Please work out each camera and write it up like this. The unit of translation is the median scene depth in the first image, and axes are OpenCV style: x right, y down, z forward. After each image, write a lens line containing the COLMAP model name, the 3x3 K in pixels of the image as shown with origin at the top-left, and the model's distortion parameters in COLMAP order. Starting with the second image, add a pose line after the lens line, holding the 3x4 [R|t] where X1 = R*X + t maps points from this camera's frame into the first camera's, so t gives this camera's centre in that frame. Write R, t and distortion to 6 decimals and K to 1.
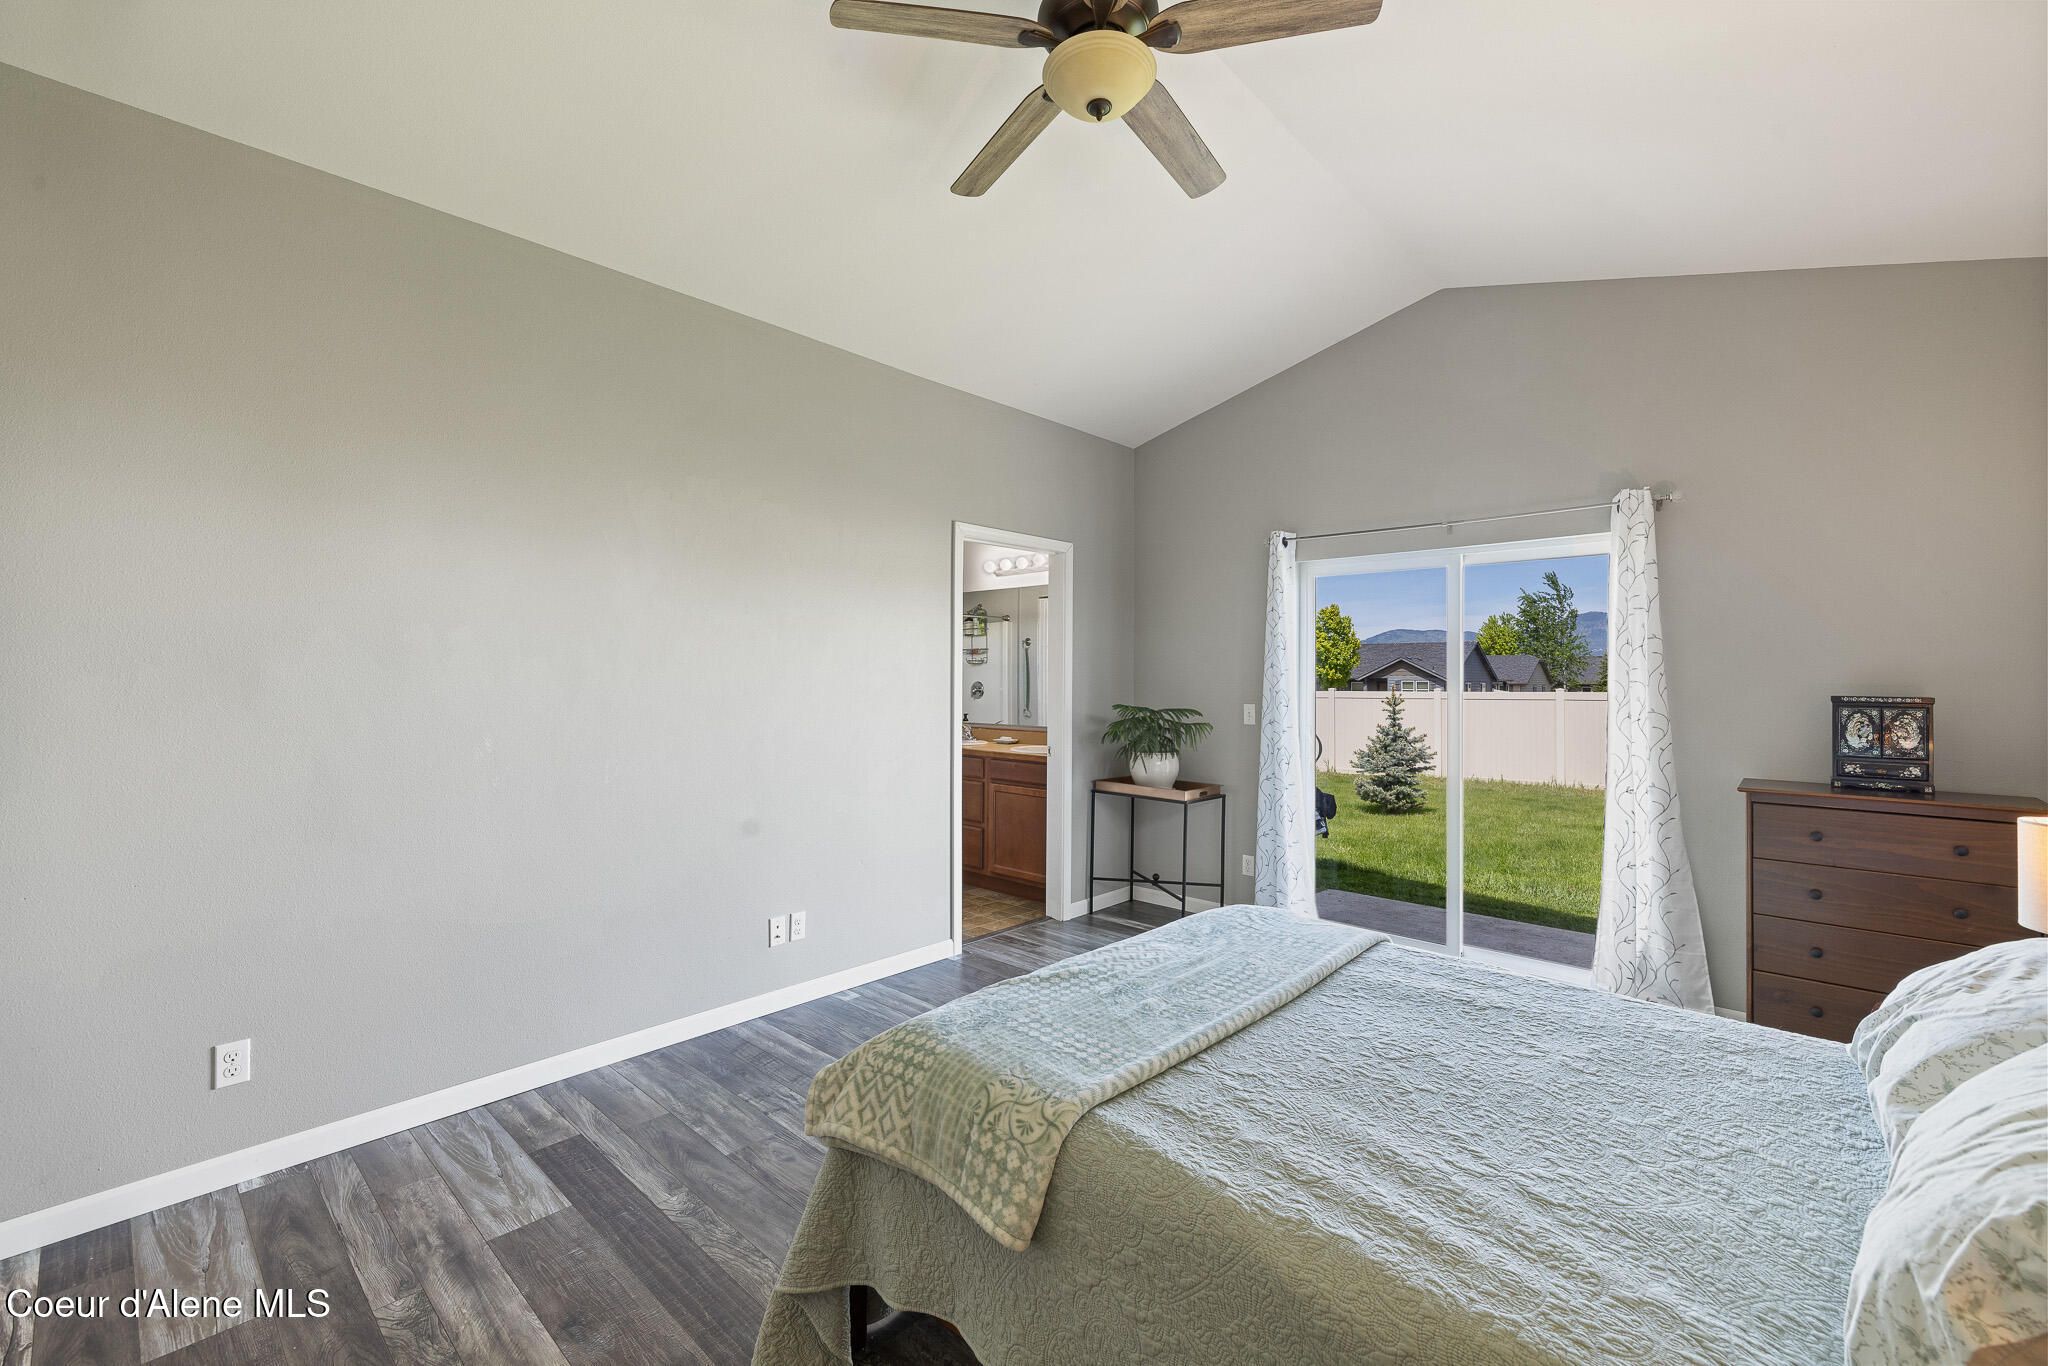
lens RADIAL K [[877.7, 0, 1024.0], [0, 877.7, 683.0], [0, 0, 1]] dist [-0.000568, 0.000118]
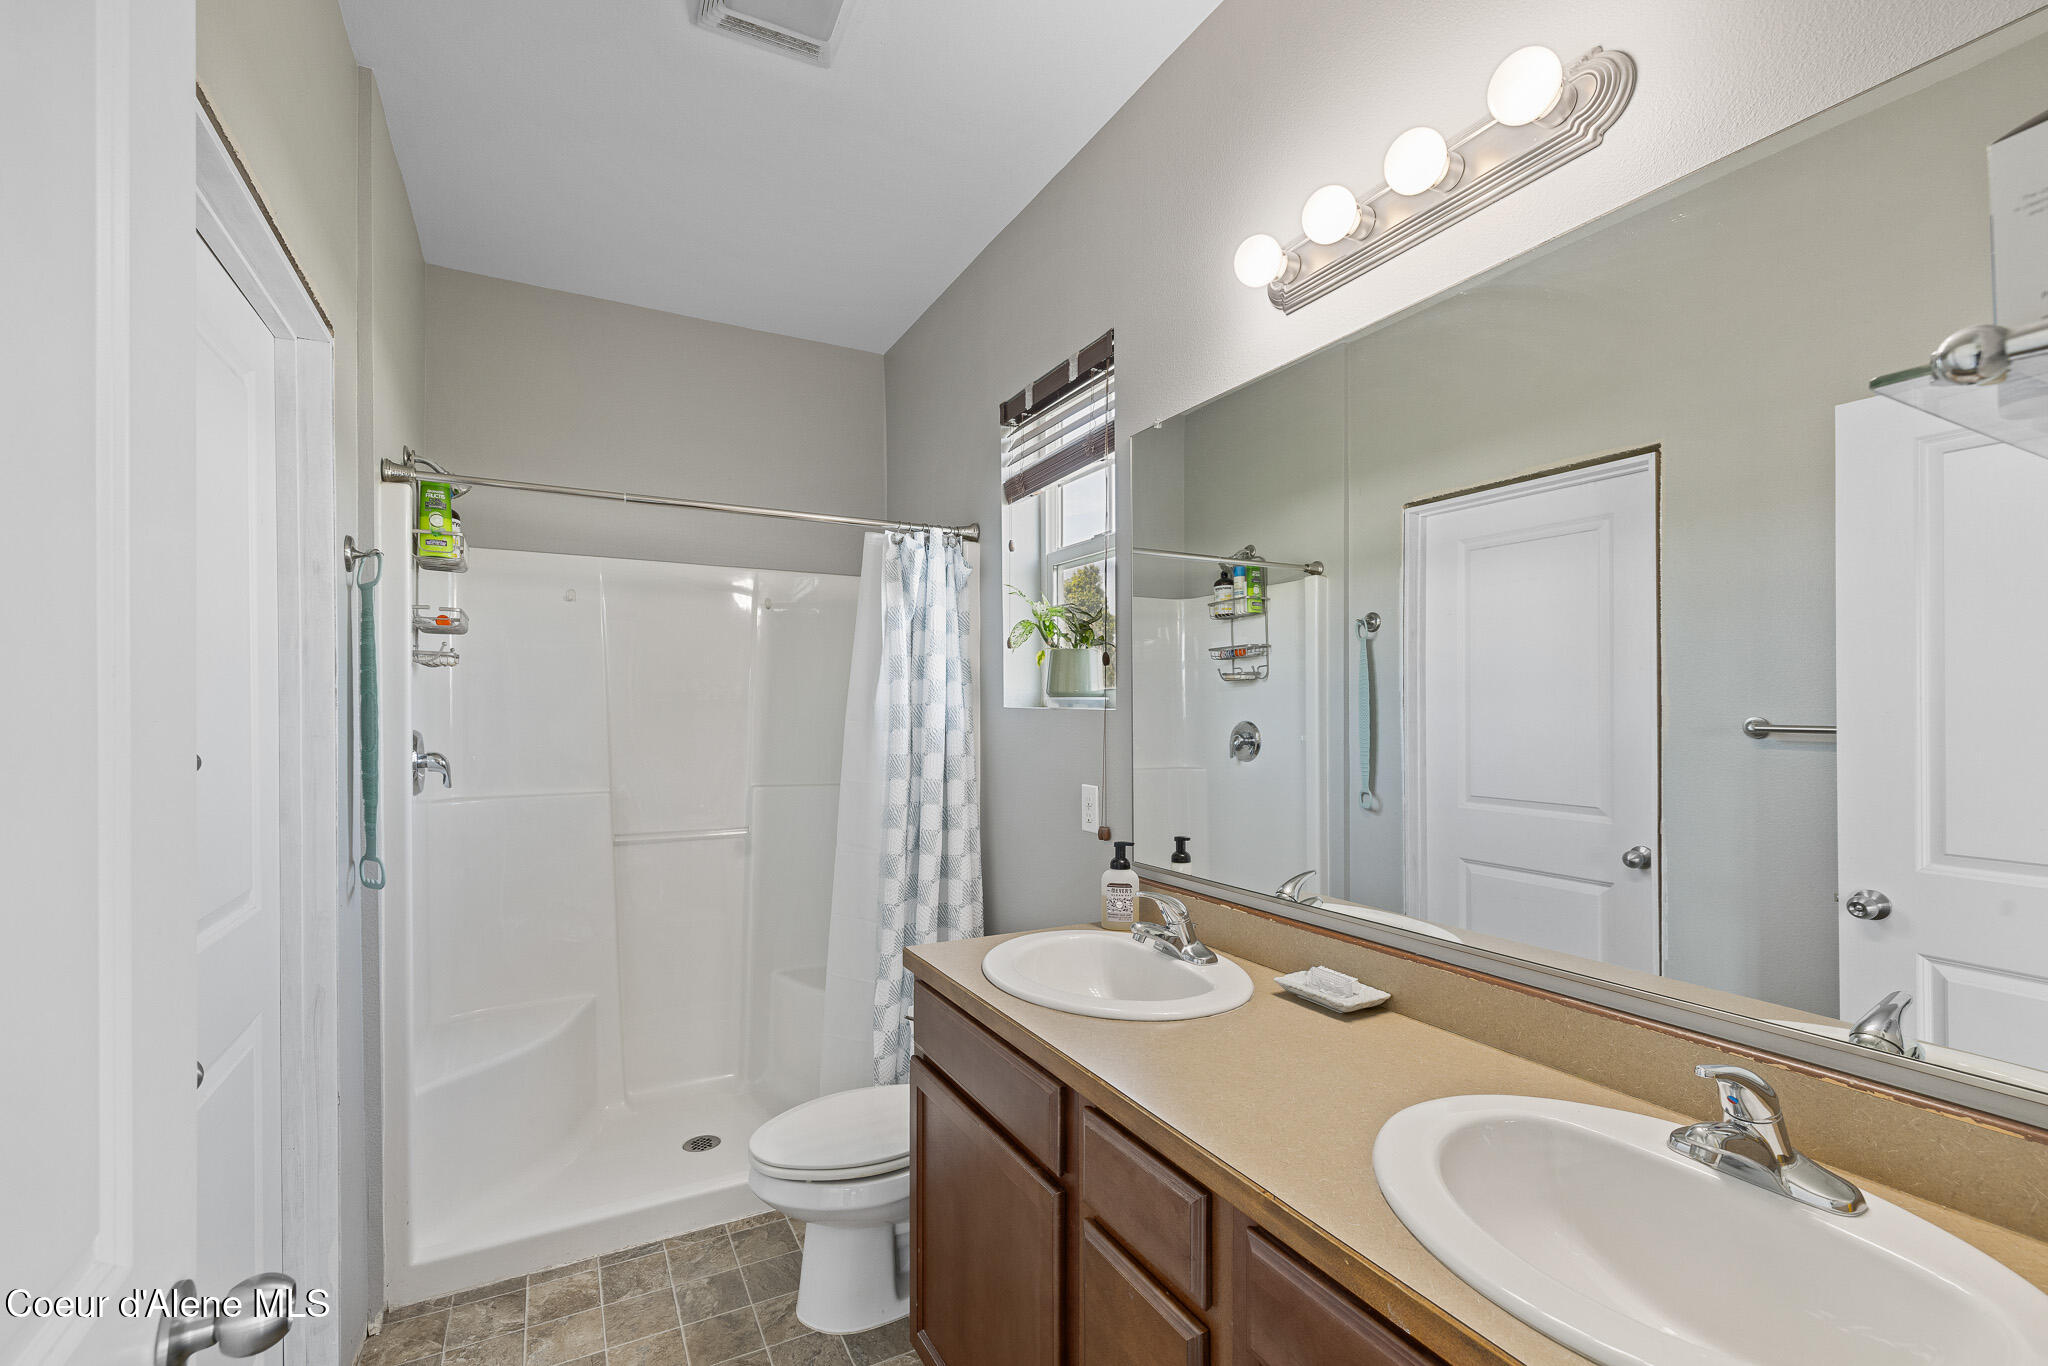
lens RADIAL K [[877.7, 0, 1024.0], [0, 877.7, 683.0], [0, 0, 1]] dist [-0.000568, 0.000118]
pose [[0.945615, -0.010750, -0.325110, -0.015182], [0.001069, 0.999551, -0.029943, -0.007781], [0.325286, 0.027967, 0.945202, 0.554382]]
